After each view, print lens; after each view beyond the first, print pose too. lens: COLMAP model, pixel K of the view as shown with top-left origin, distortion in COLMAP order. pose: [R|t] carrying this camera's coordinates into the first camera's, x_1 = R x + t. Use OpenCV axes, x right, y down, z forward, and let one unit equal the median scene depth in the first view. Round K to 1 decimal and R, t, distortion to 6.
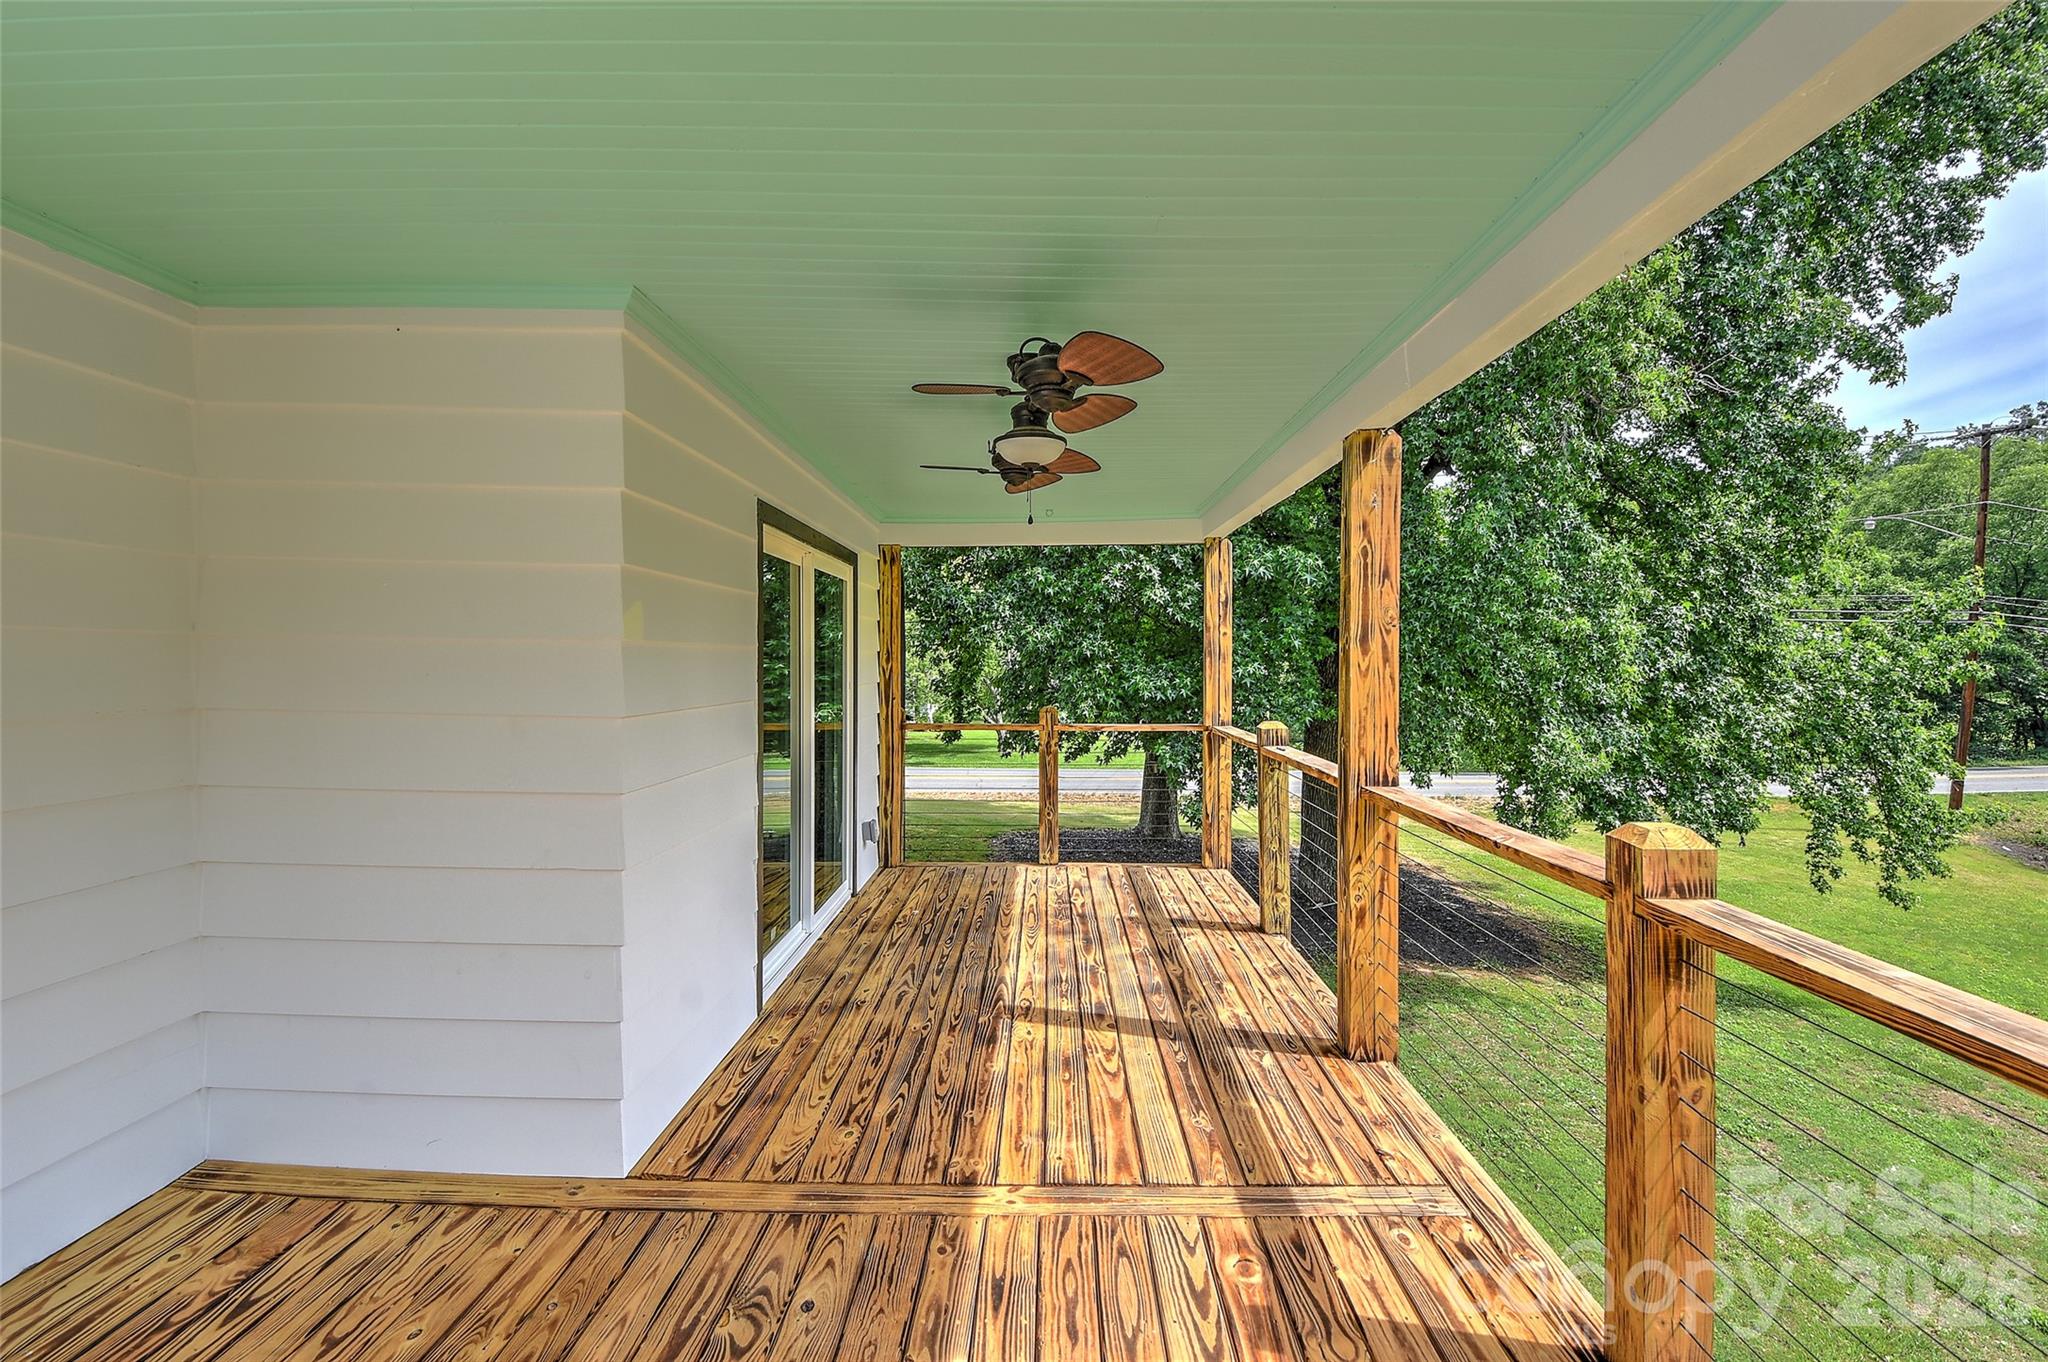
lens RADIAL K [[885.3, 0, 1024.0], [0, 885.3, 681.0], [0, 0, 1]] dist [0.002081, -0.013677]
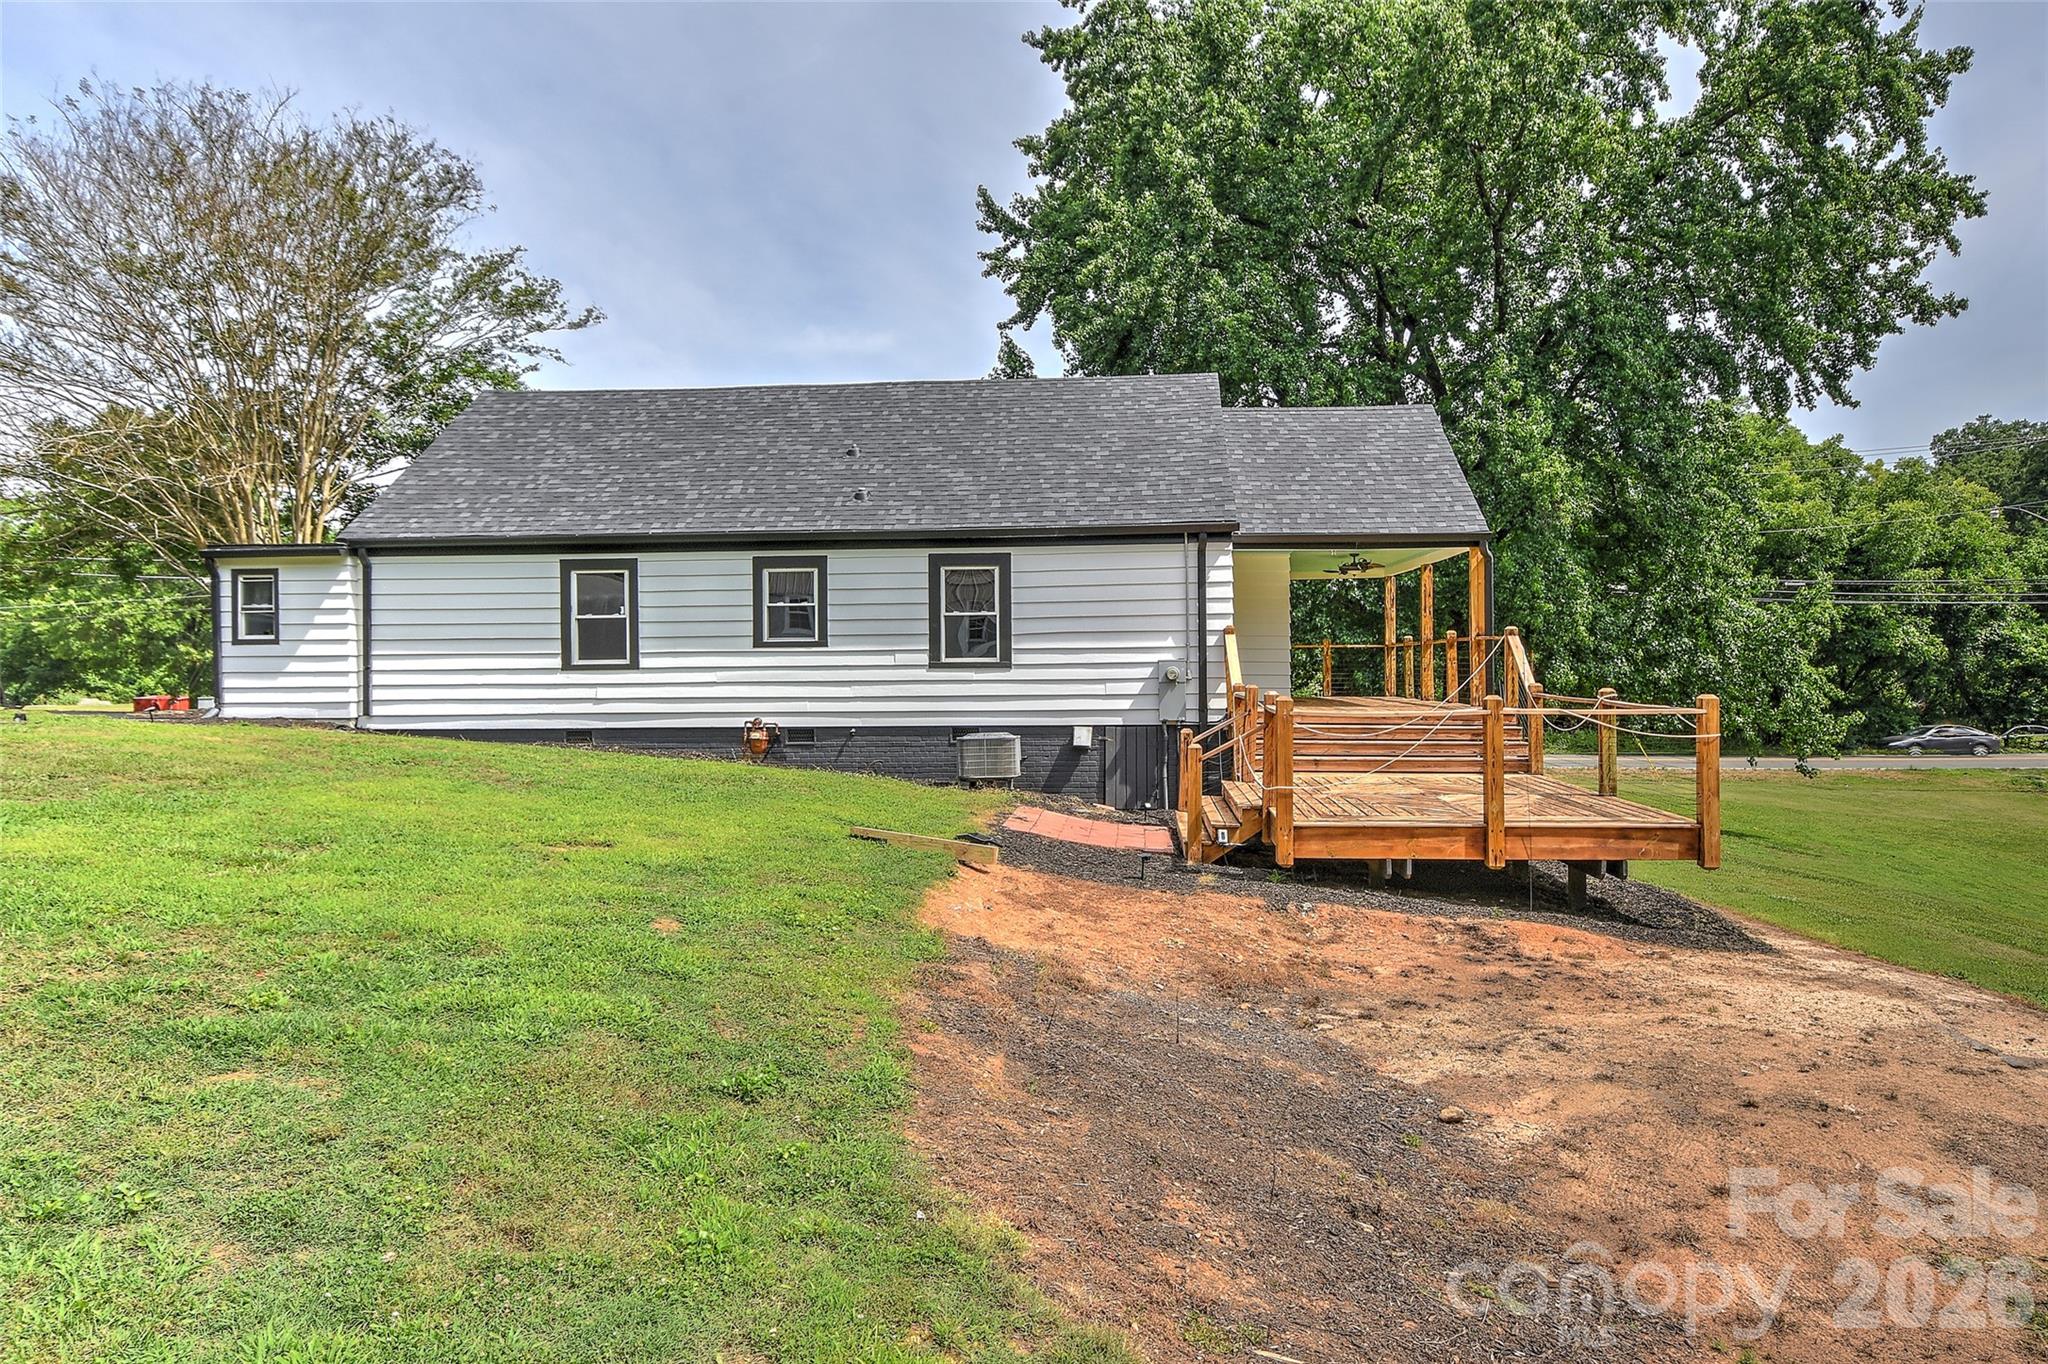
lens RADIAL K [[1266.2, 0, 1024.0], [0, 1266.2, 682.0], [0, 0, 1]] dist [-0.000777, 0.000130]
pose [[0.998675, -0.001617, -0.051431, -0.331782], [0.001123, 0.999953, -0.009635, 0.093427], [0.051444, 0.009564, 0.998630, -1.389785]]
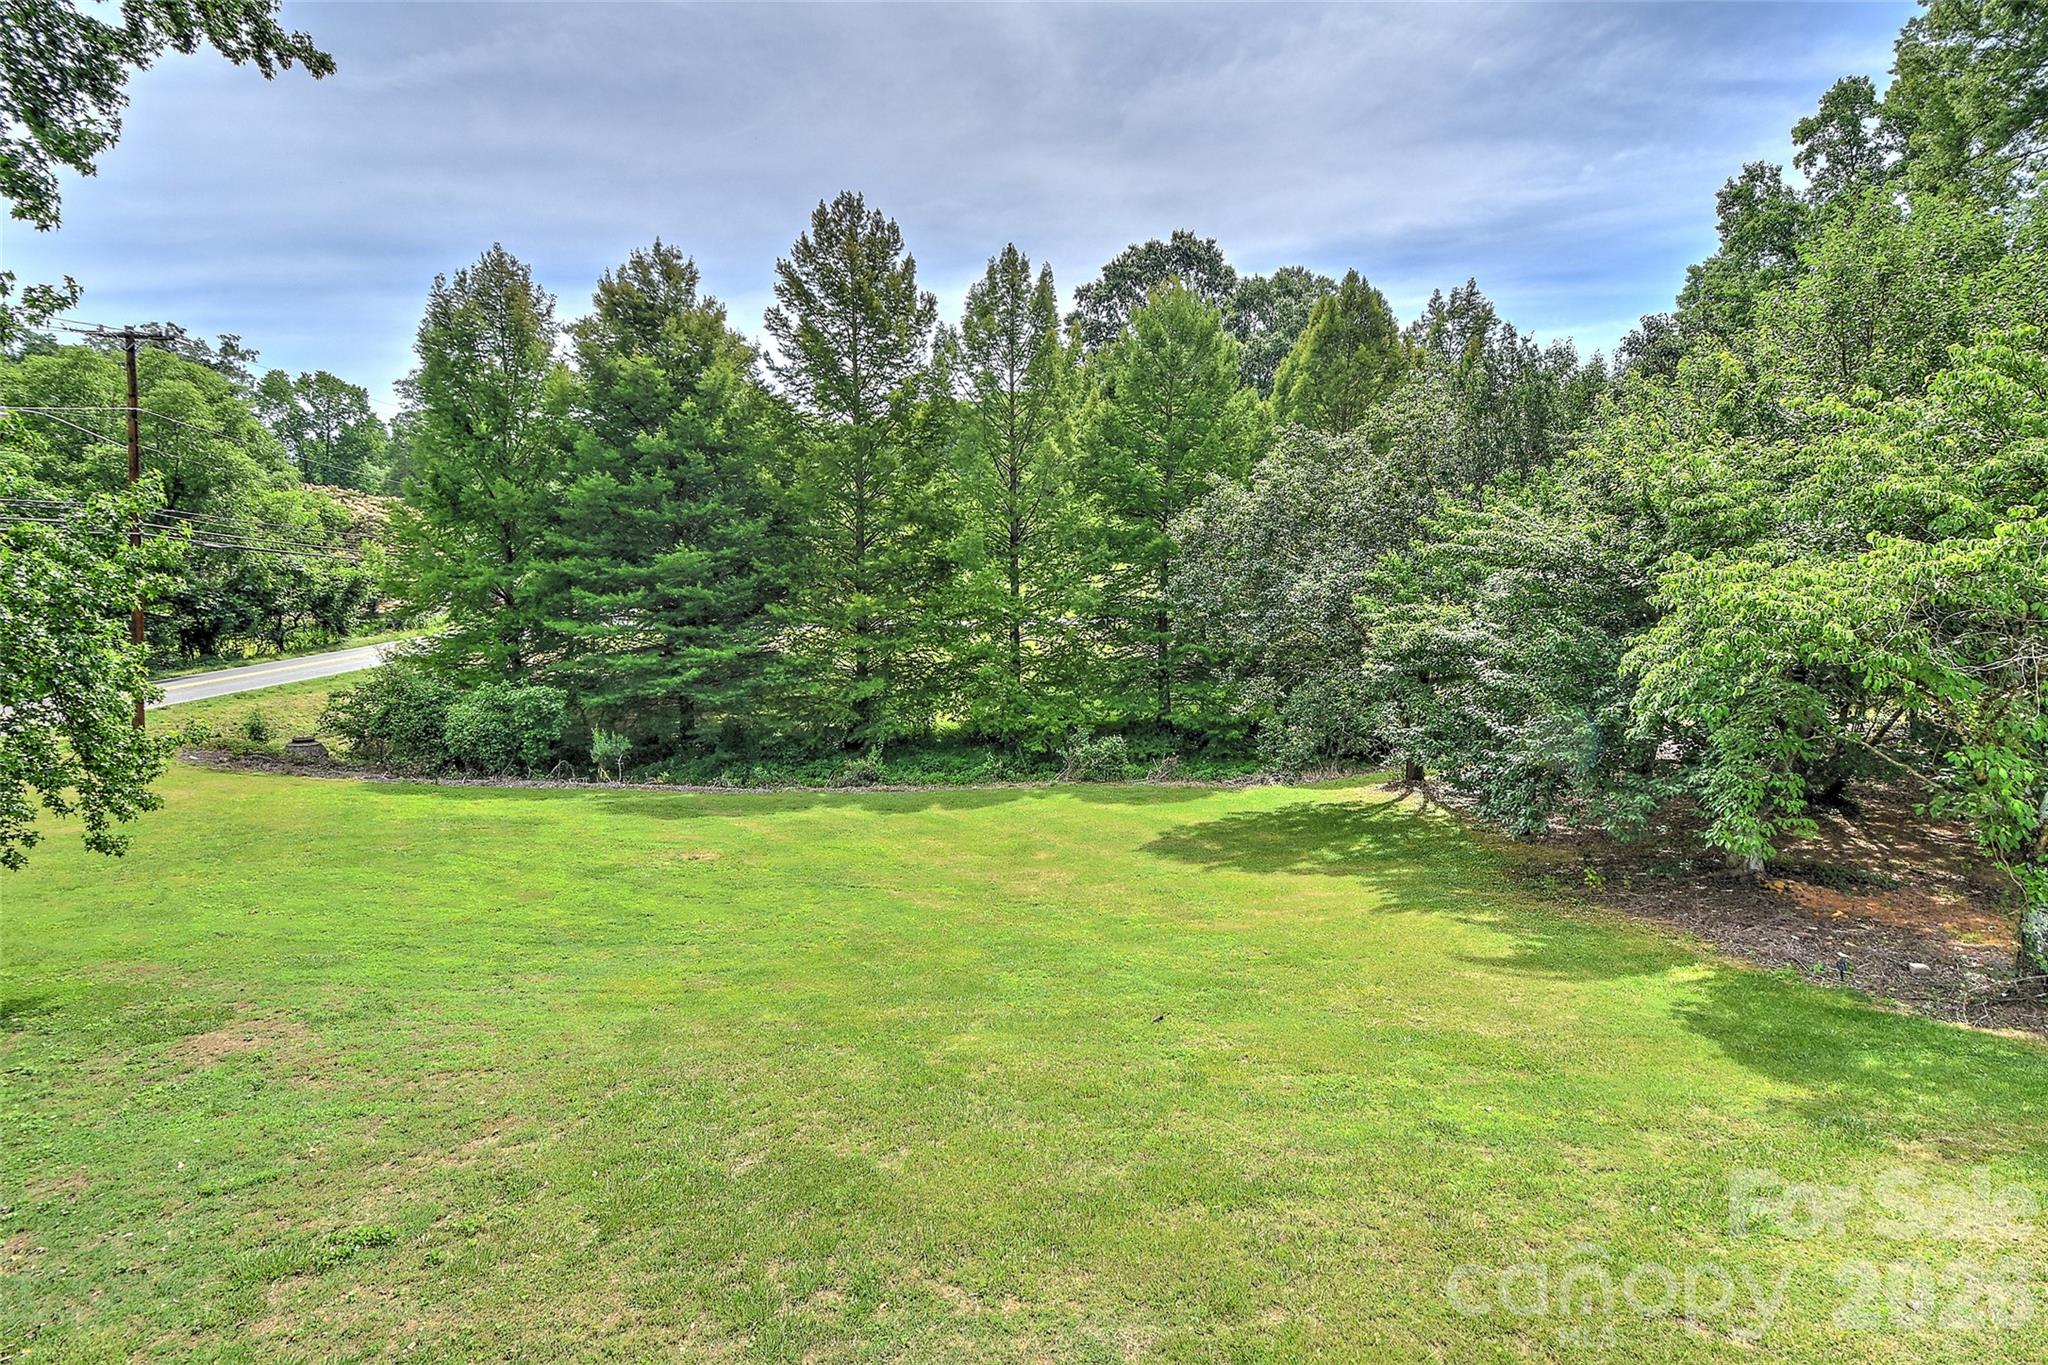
lens RADIAL K [[923.4, 0, 1044.5], [0, 923.4, 646.7], [0, 0, 1]] dist [0.018974, -0.015476]
pose [[-0.034884, -0.089471, 0.995378, 0.065511], [0.035421, 0.995248, 0.090701, -0.001989], [-0.998763, 0.038421, -0.031549, 0.090383]]
